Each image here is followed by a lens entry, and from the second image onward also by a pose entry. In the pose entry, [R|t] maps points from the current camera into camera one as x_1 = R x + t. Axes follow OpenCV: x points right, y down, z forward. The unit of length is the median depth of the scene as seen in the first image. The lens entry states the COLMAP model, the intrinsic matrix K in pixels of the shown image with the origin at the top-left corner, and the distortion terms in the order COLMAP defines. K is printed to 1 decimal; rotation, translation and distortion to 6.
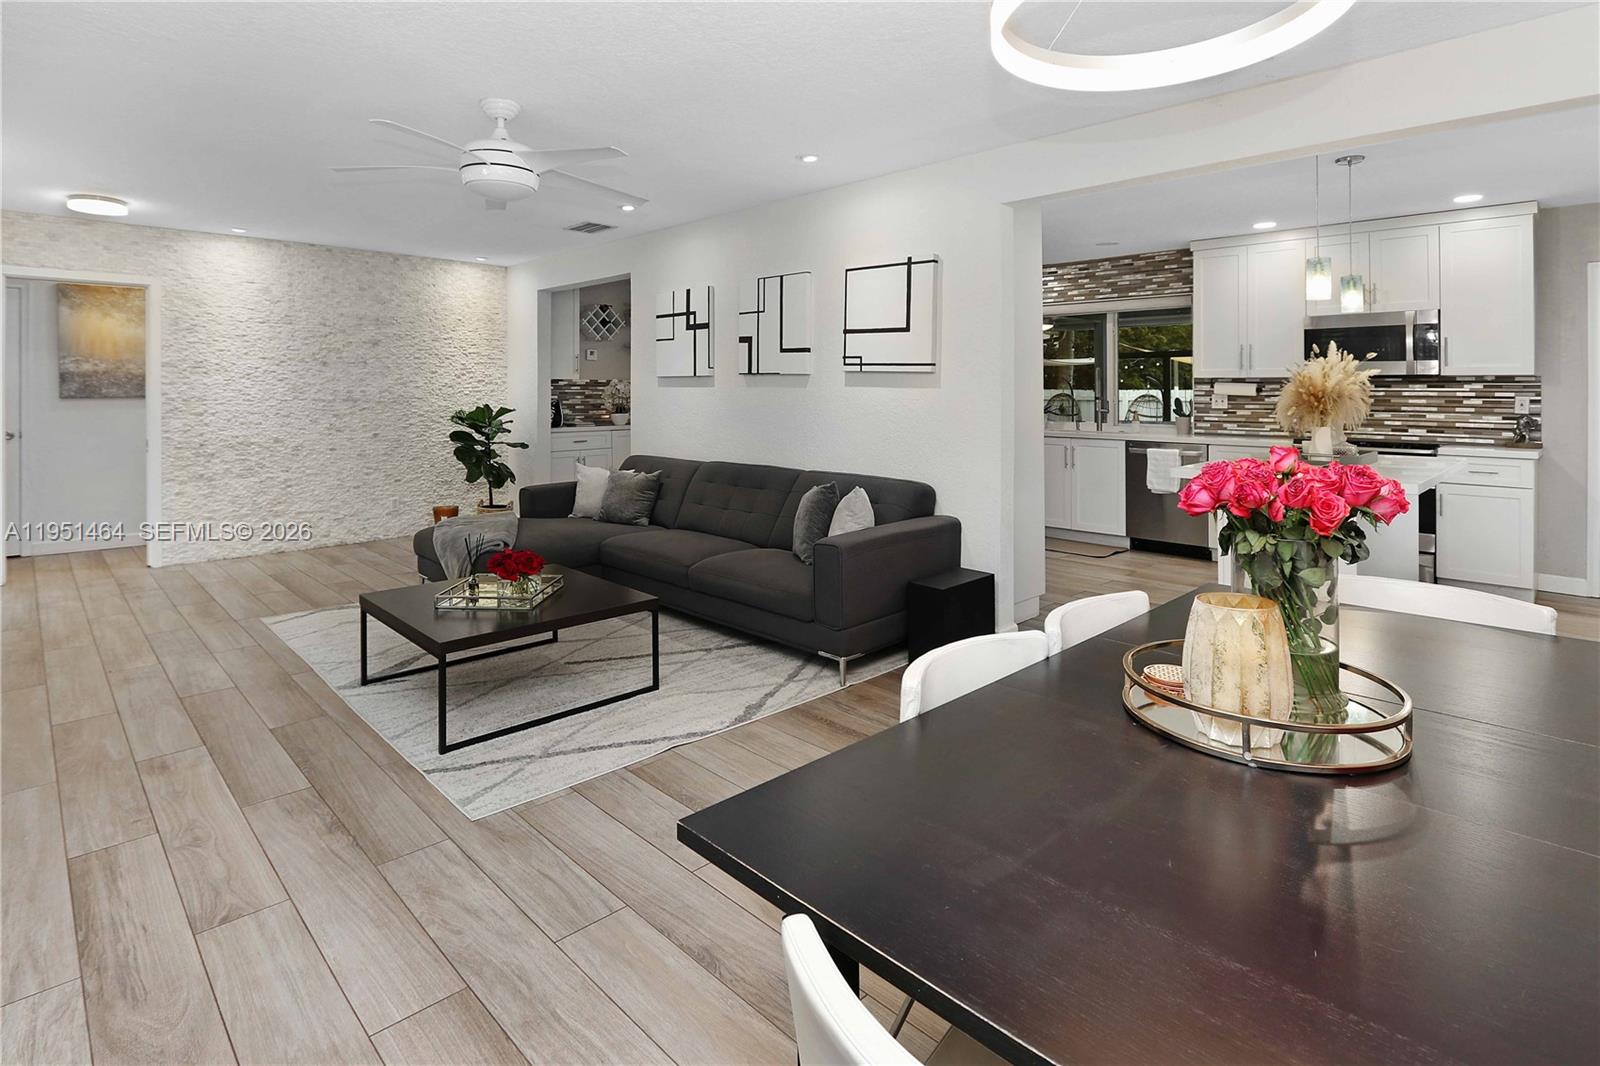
lens RADIAL K [[818.1, 0, 767.5], [0, 818.1, 379.1], [0, 0, 1]] dist [-0.018047, -0.000480]
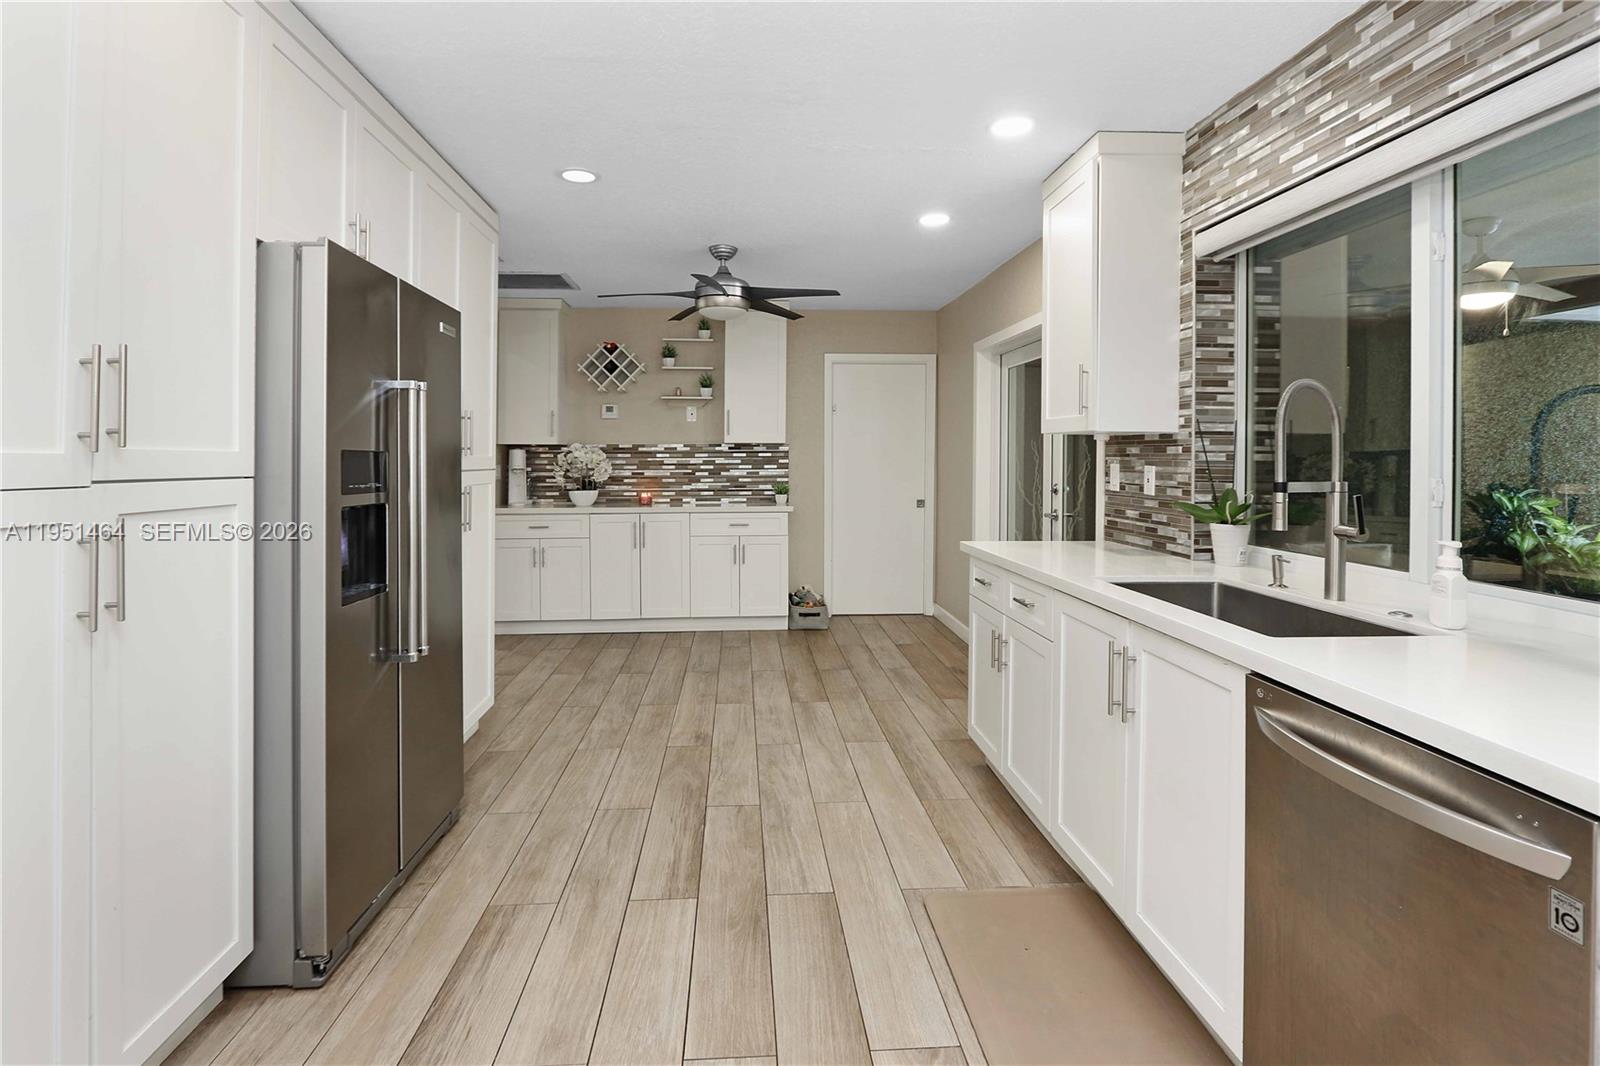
lens RADIAL K [[782.4, 0, 750.1], [0, 782.4, 462.9], [0, 0, 1]] dist [-0.003879, -0.000116]
pose [[0.750821, 0.003171, -0.660498, 0.493626], [0.010290, 0.999811, 0.016498, 0.009806], [0.660425, -0.019184, 0.750647, 0.742157]]
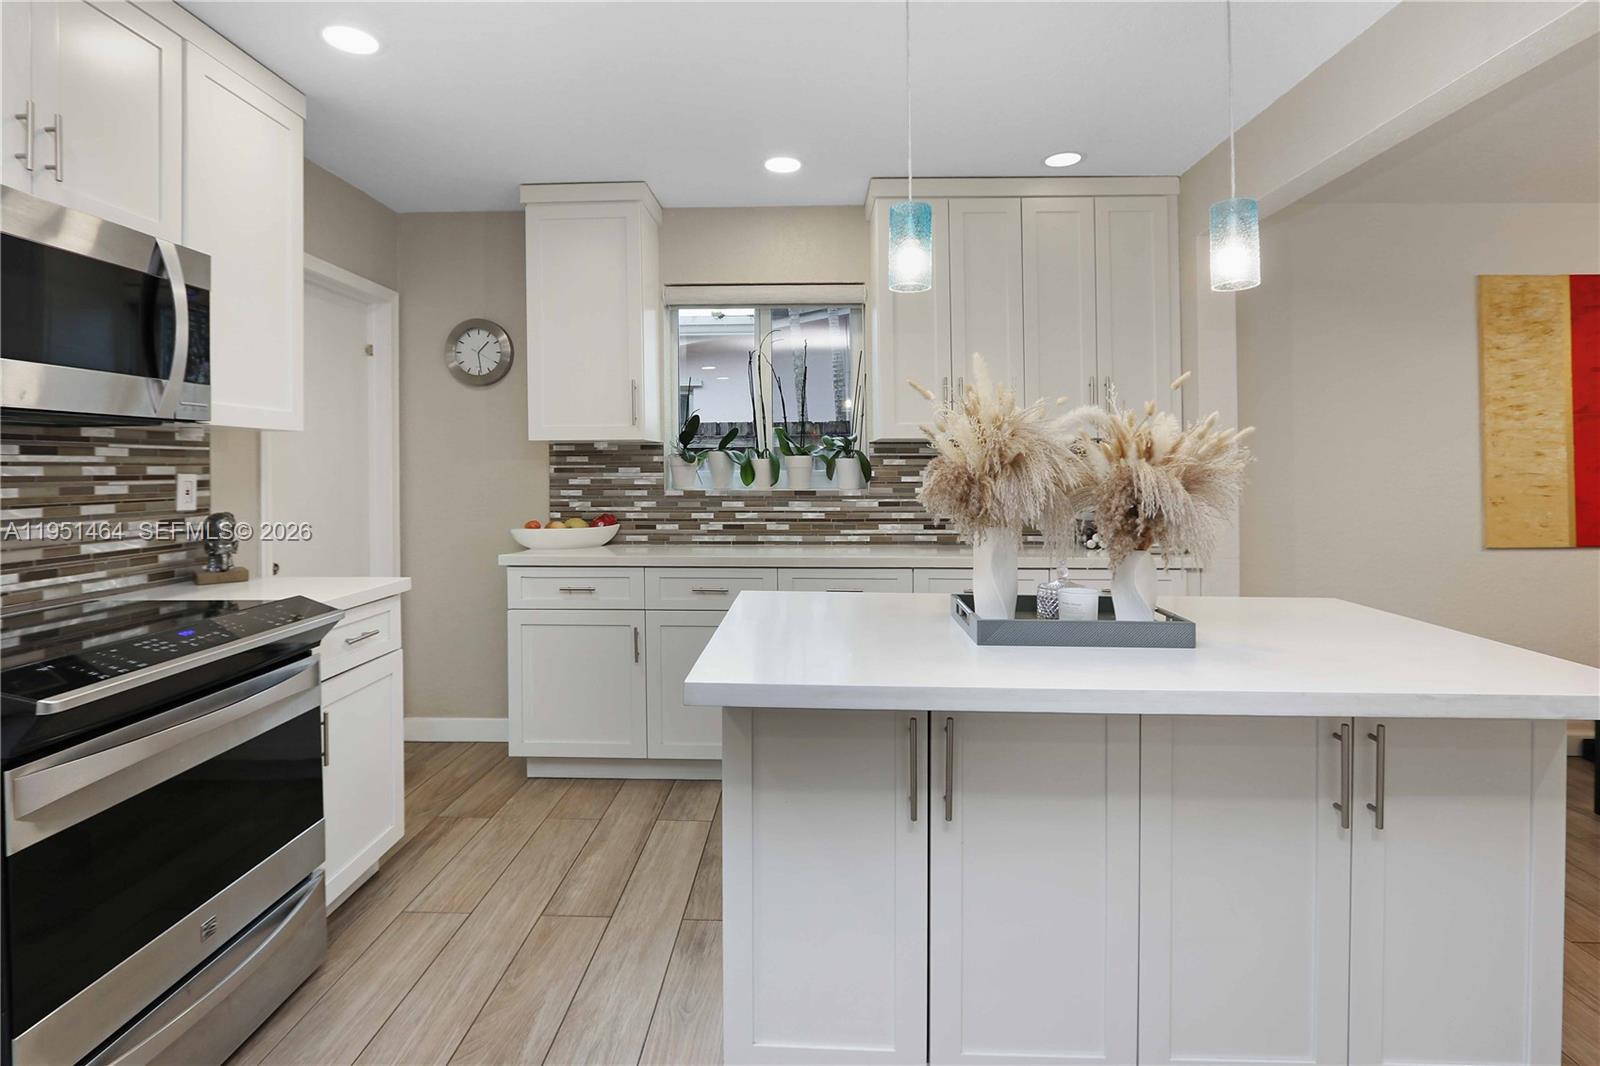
lens RADIAL K [[777.2, 0, 769.5], [0, 777.2, 458.1], [0, 0, 1]] dist [-0.009555, -0.000330]
pose [[-0.693295, 0.000745, 0.720654, 0.306450], [-0.016455, 0.999722, -0.016864, 0.011610], [-0.720466, -0.023550, -0.693090, 0.875597]]
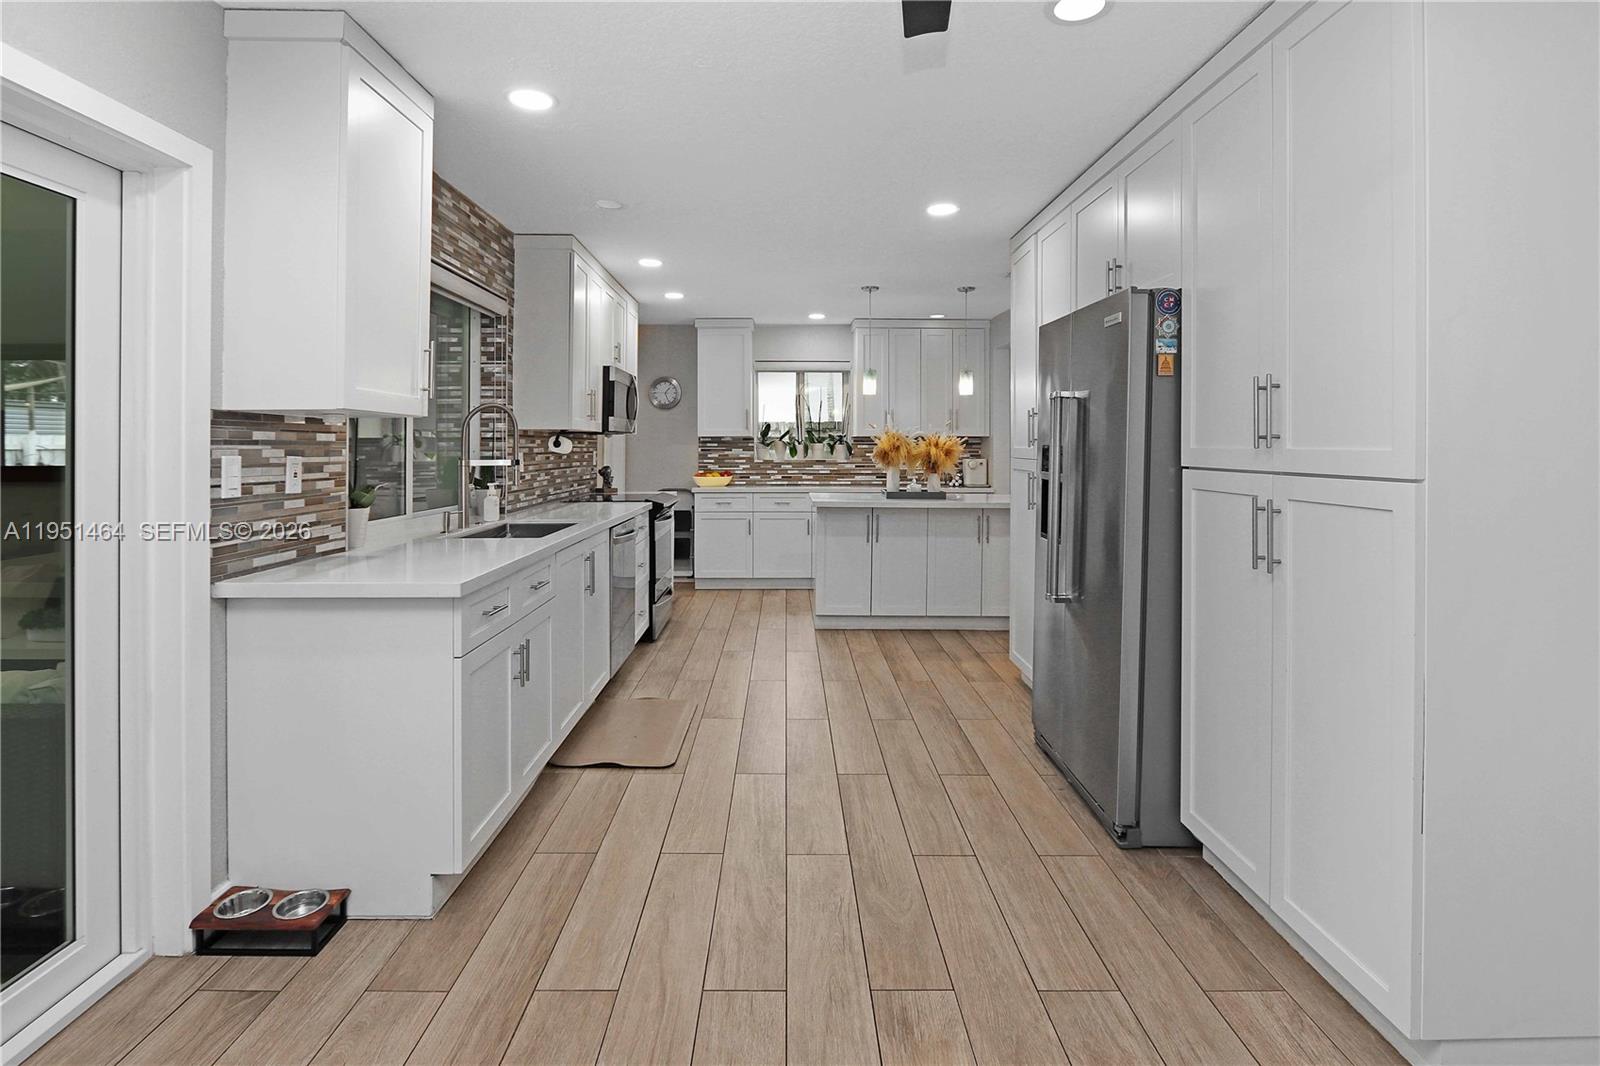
lens RADIAL K [[798.8, 0, 789.8], [0, 798.8, 457.2], [0, 0, 1]] dist [-0.001524, -0.000183]
pose [[-0.742945, -0.014364, 0.669198, -0.082495], [-0.015944, 0.999866, 0.003761, 0.017210], [-0.669162, -0.007876, -0.743075, 1.398168]]
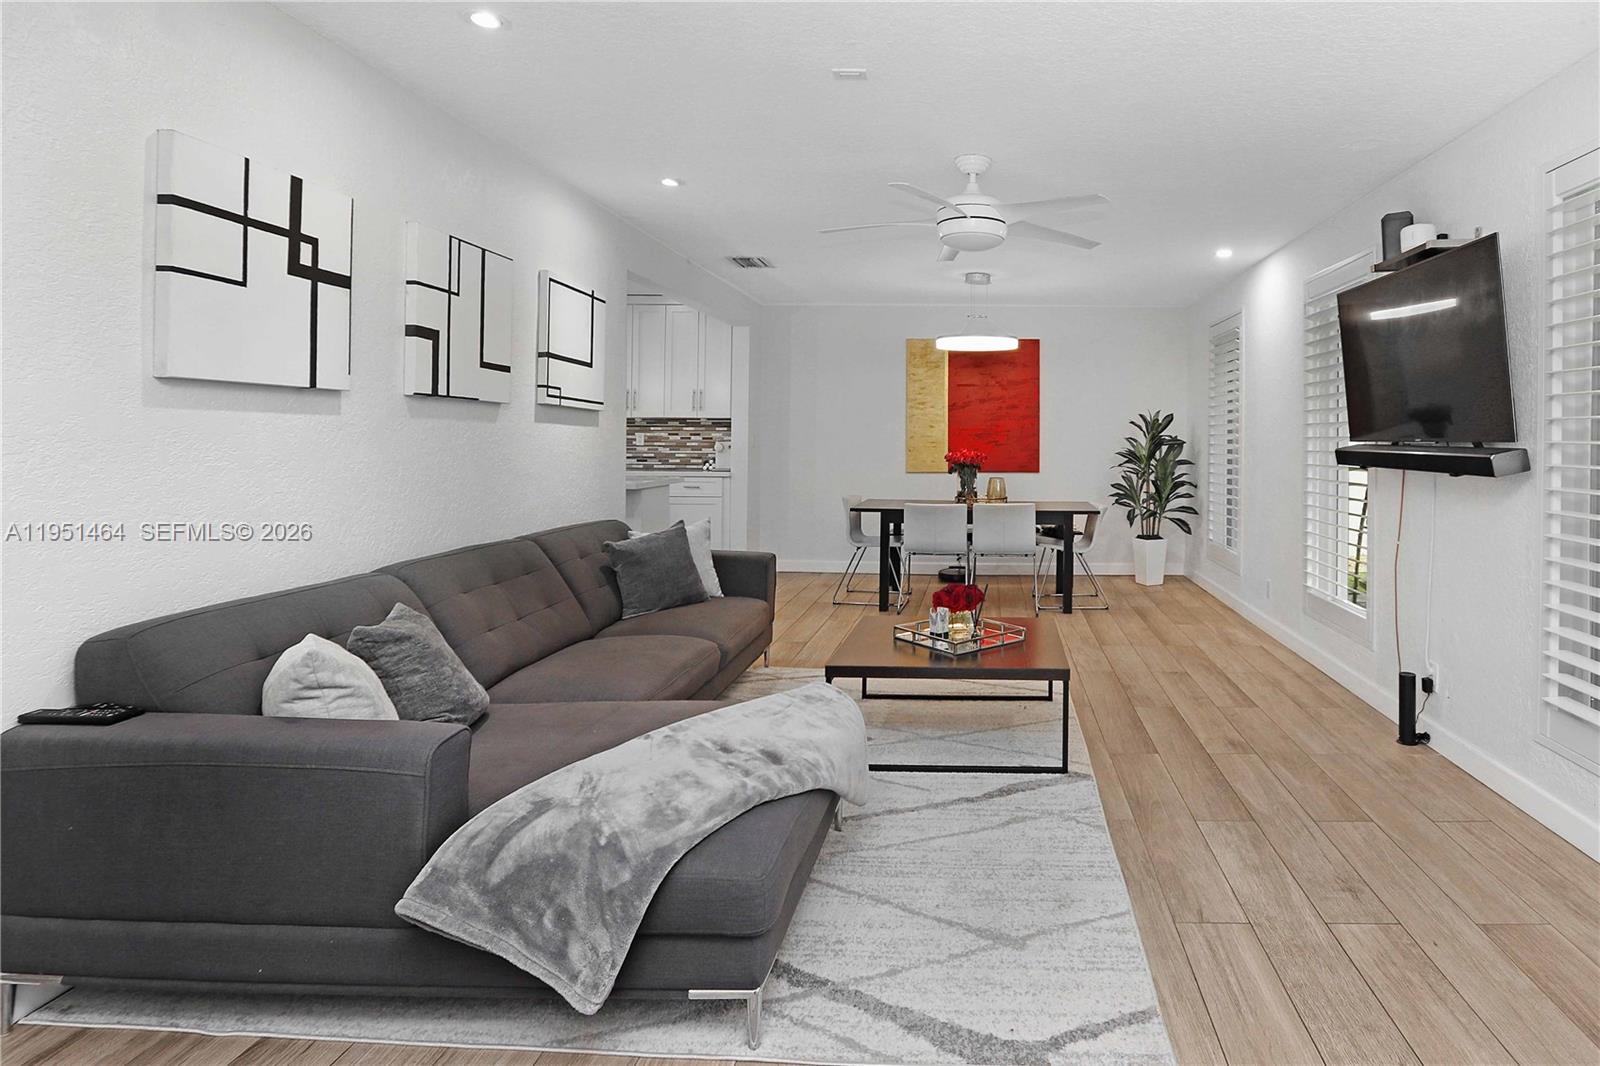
lens RADIAL K [[861.6, 0, 962.8], [0, 861.6, 434.0], [0, 0, 1]] dist [-0.011053, 0.000224]
pose [[-0.717981, -0.007194, 0.696026, -0.586253], [-0.022620, 0.999660, -0.013002, 0.016571], [-0.695695, -0.025079, -0.717899, 0.981438]]
